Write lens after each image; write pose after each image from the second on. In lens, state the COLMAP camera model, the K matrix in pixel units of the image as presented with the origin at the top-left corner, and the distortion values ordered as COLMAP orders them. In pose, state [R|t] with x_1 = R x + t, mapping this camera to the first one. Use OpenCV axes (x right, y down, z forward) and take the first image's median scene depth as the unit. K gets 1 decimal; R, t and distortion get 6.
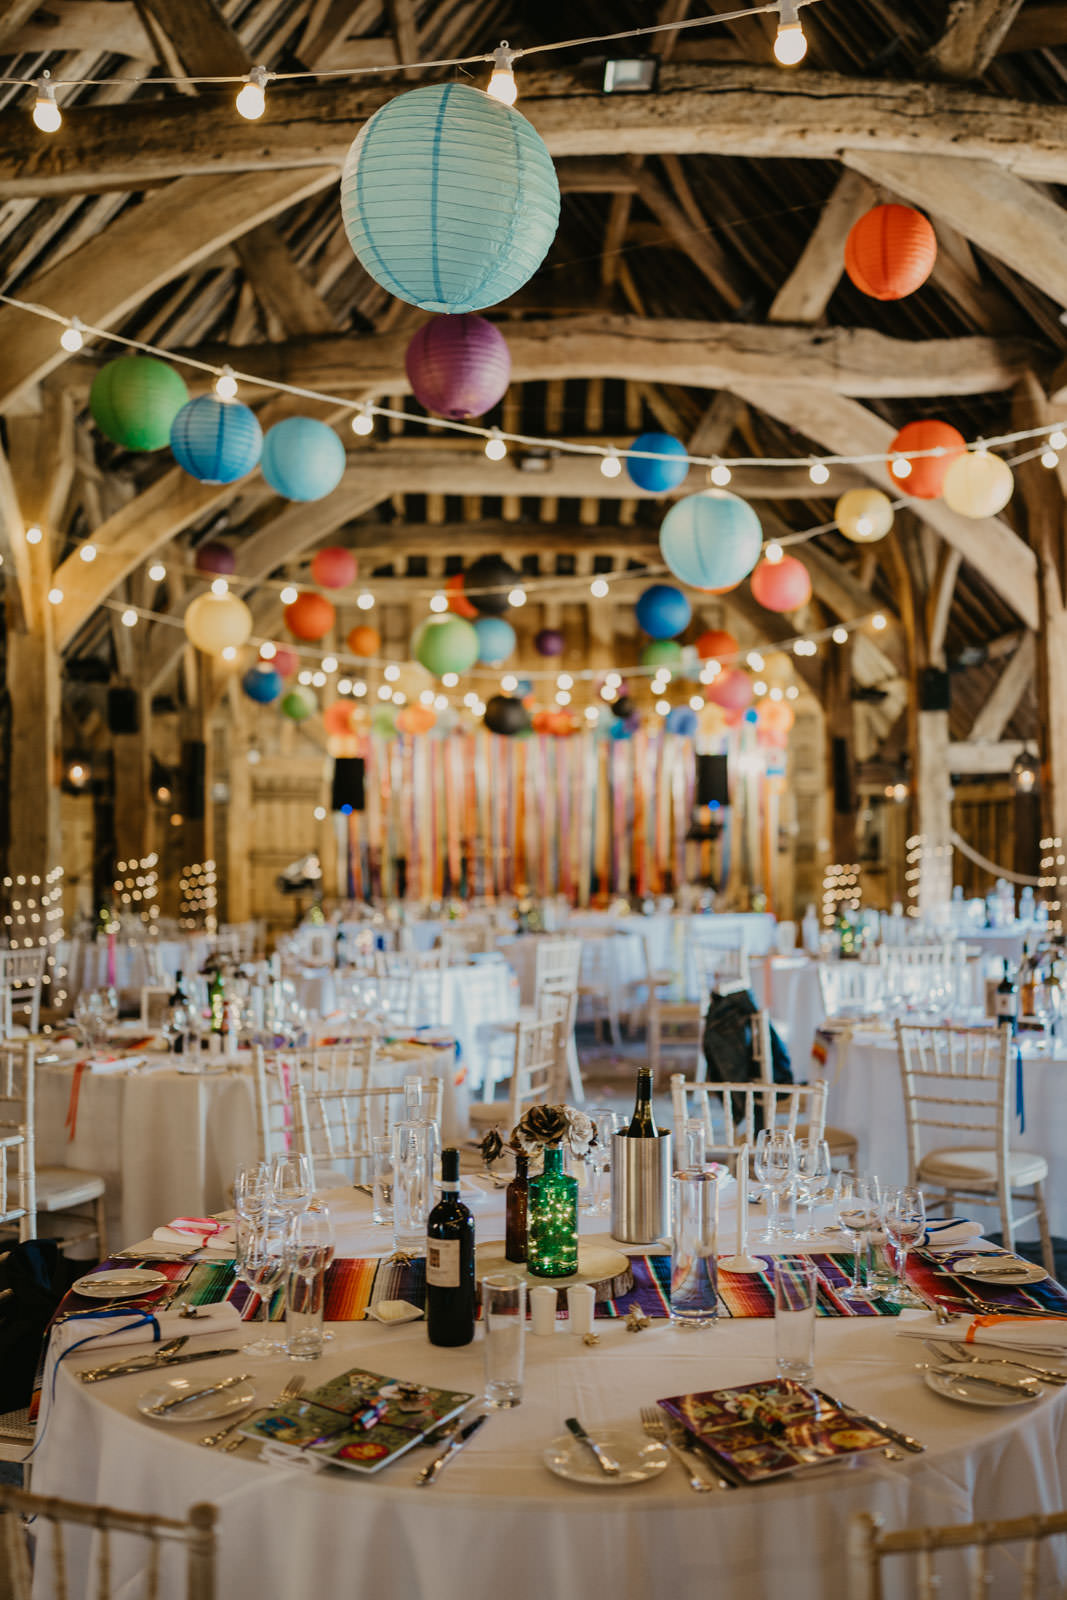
lens RADIAL K [[1577.5, 0, 533.5], [0, 1577.5, 800.0], [0, 0, 1]] dist [-0.002940, 0.092220]
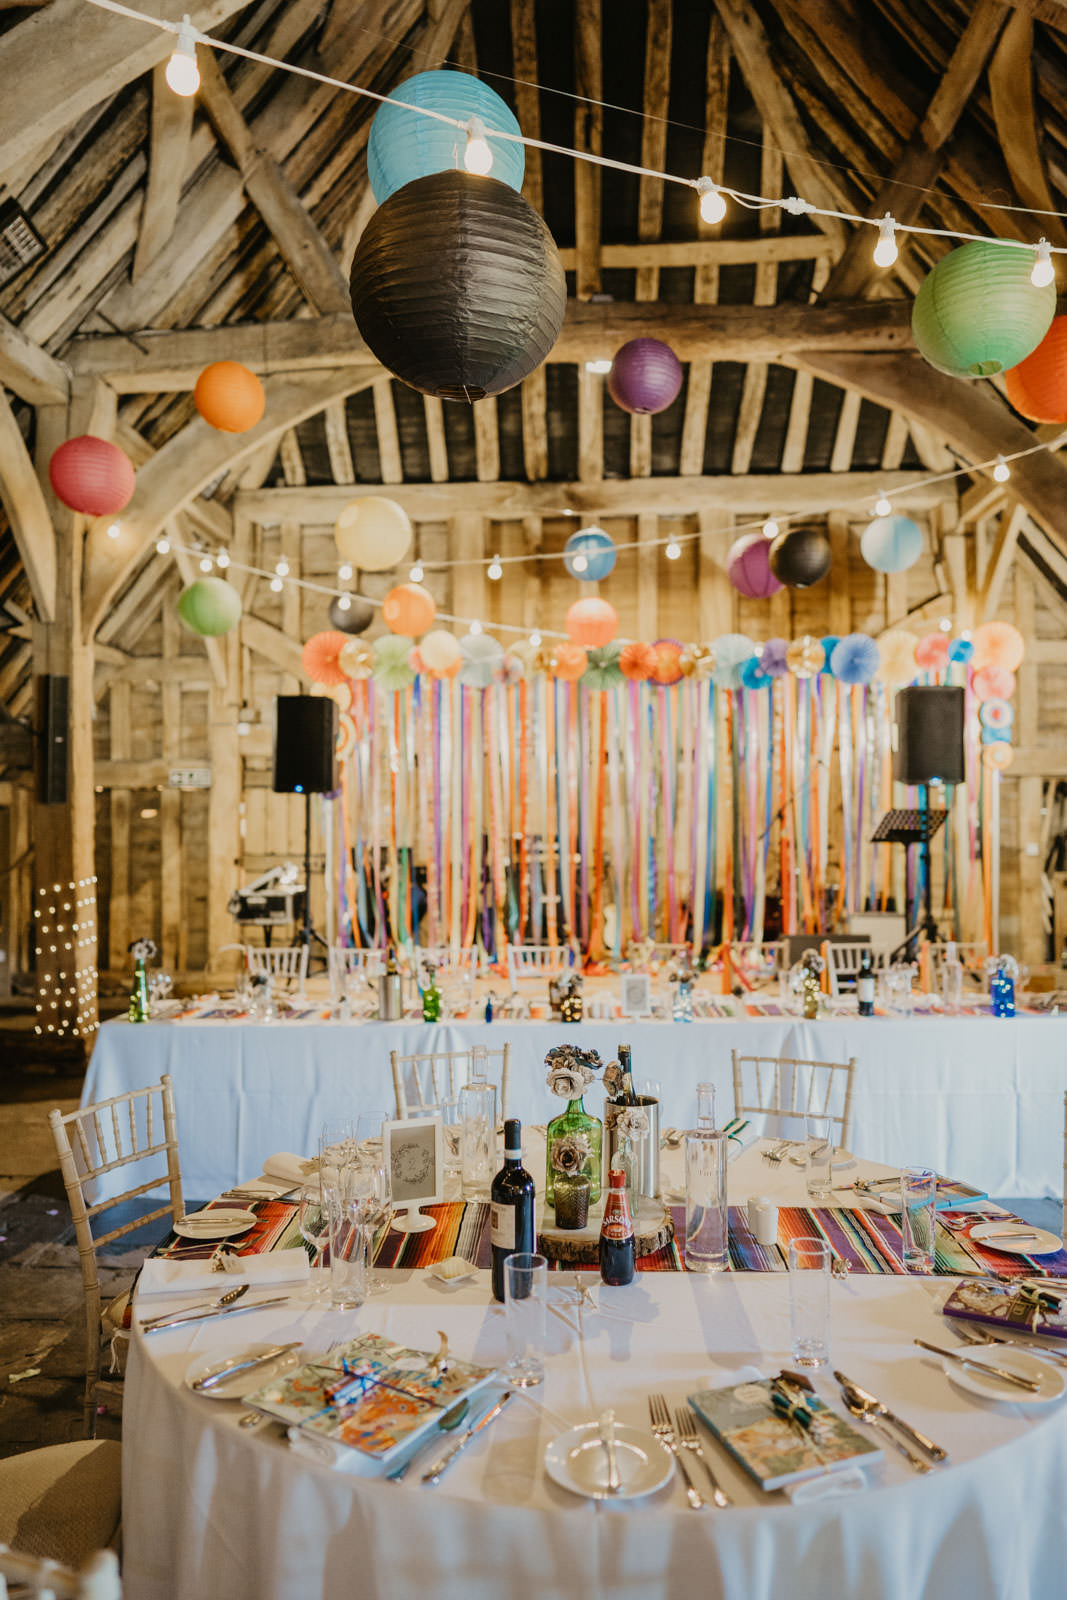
lens RADIAL K [[1085.2, 0, 532.4], [0, 1085.2, 823.4], [0, 0, 1]] dist [-0.013603, -0.000392]
pose [[0.995676, -0.000065, -0.092889, 0.009505], [0.000795, 0.999969, 0.007824, 0.024856], [0.092886, -0.007864, 0.995646, 0.923443]]
